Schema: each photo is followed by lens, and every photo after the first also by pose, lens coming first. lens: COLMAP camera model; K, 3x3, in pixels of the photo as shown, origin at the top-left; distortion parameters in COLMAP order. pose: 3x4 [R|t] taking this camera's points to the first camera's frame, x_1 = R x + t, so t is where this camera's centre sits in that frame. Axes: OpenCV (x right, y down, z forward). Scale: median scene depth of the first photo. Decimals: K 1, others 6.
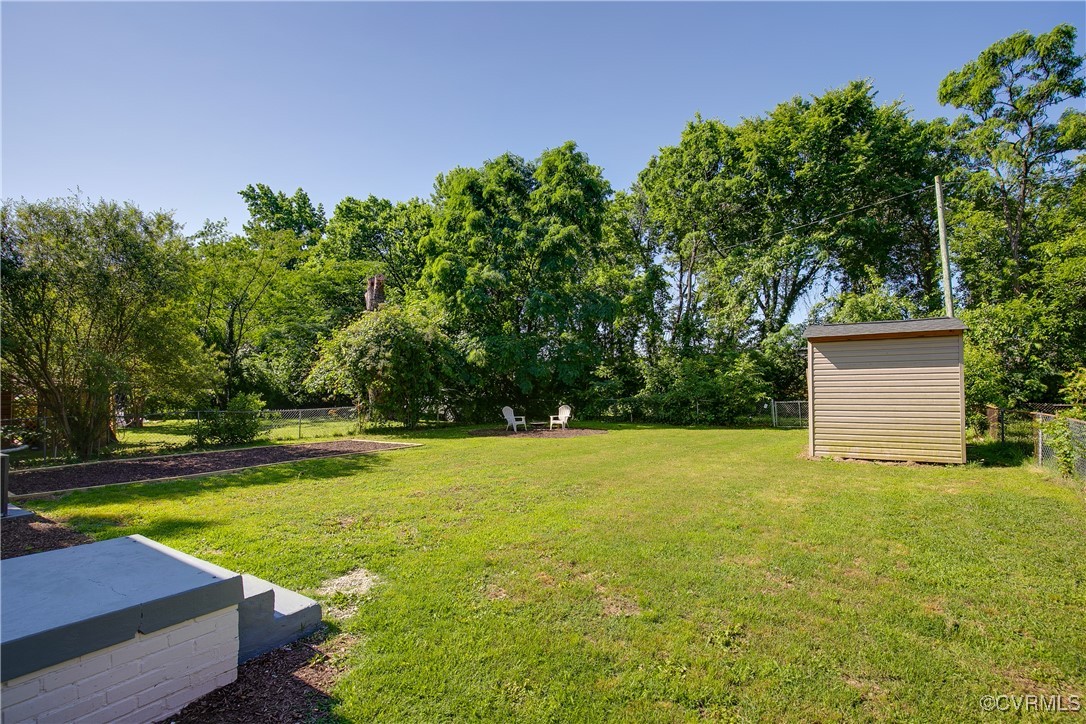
lens RADIAL K [[488.6, 0, 542.8], [0, 488.6, 371.2], [0, 0, 1]] dist [-0.000452, 0.000148]
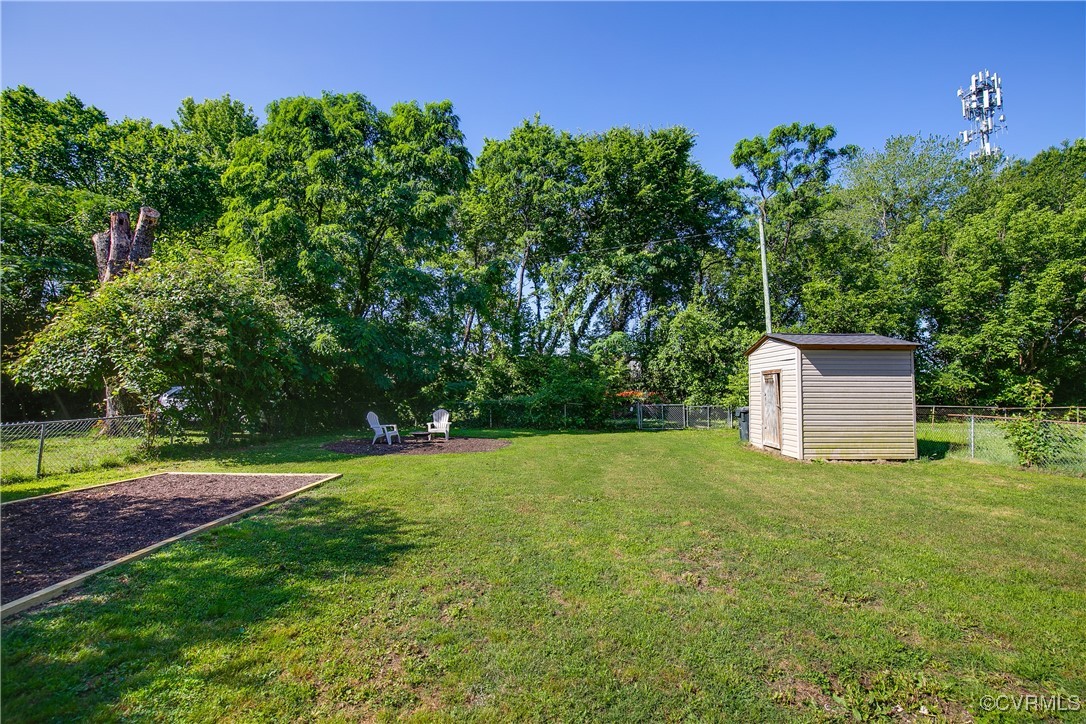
lens RADIAL K [[501.8, 0, 542.8], [0, 501.8, 346.9], [0, 0, 1]] dist [-0.016362, 0.011620]
pose [[0.864428, 0.055875, 0.499643, -0.219267], [-0.030298, 0.997788, -0.059165, 0.009206], [-0.501844, 0.036005, 0.864209, 0.179653]]
